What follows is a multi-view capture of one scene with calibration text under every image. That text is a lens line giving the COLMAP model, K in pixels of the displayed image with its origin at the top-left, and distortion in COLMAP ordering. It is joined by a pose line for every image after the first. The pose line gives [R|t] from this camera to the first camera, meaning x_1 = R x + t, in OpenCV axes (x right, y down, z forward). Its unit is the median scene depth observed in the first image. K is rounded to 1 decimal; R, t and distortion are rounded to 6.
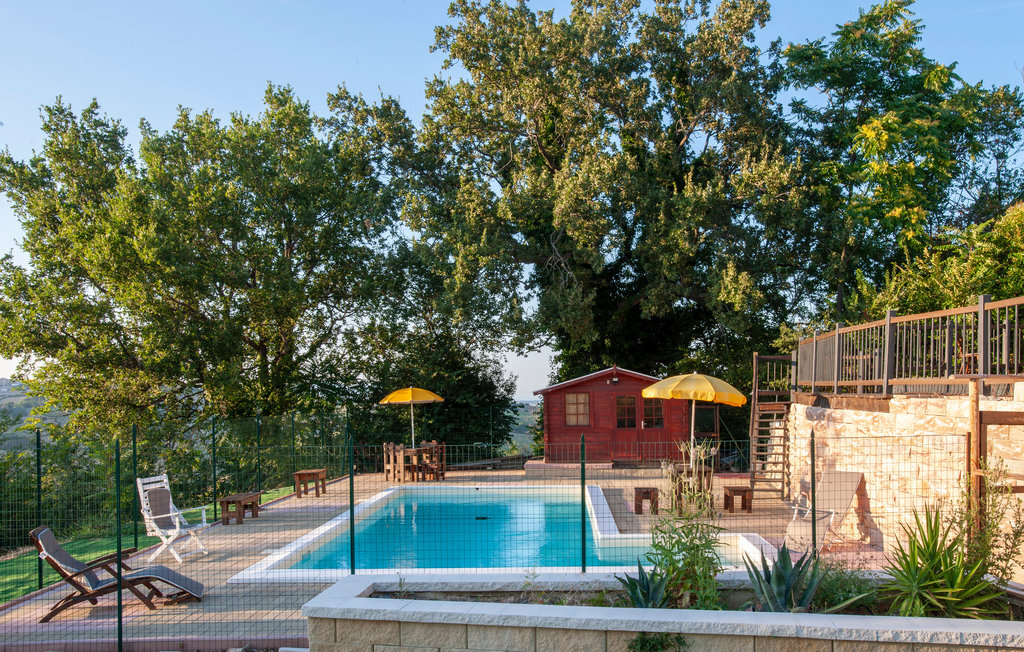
lens RADIAL K [[774.6, 0, 515.7], [0, 774.6, 414.7], [0, 0, 1]] dist [0.012580, 0.000664]
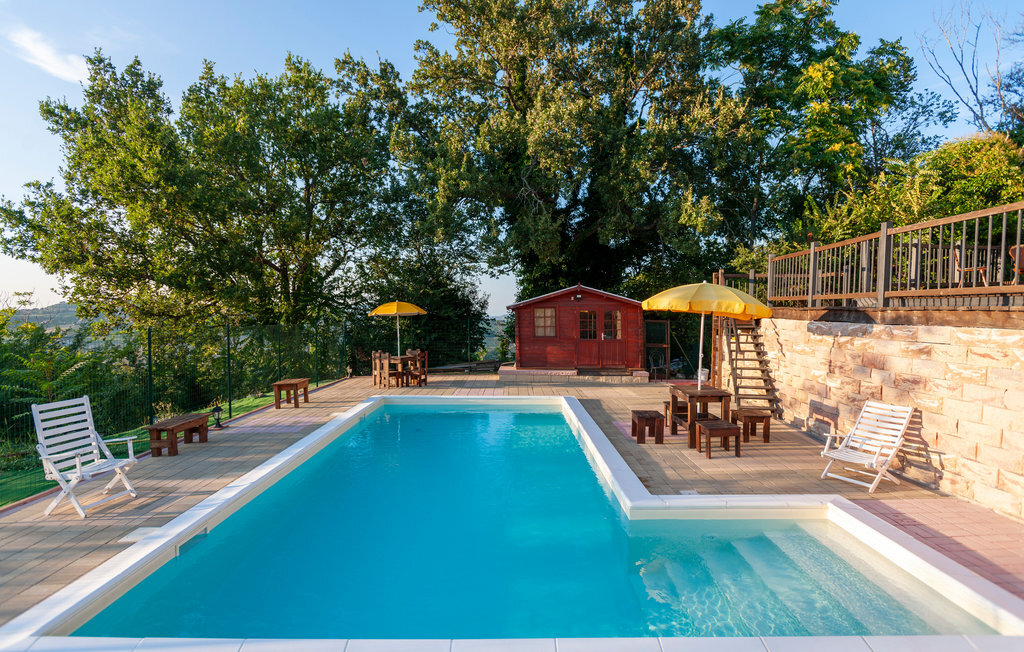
lens RADIAL K [[517.2, 0, 481.5], [0, 517.2, 326.8], [0, 0, 1]] dist [-0.003436, -0.000341]
pose [[0.999959, 0.008629, -0.002819, -0.010853], [-0.008621, 0.999959, 0.002884, -0.001597], [0.002843, -0.002859, 0.999992, 0.234019]]
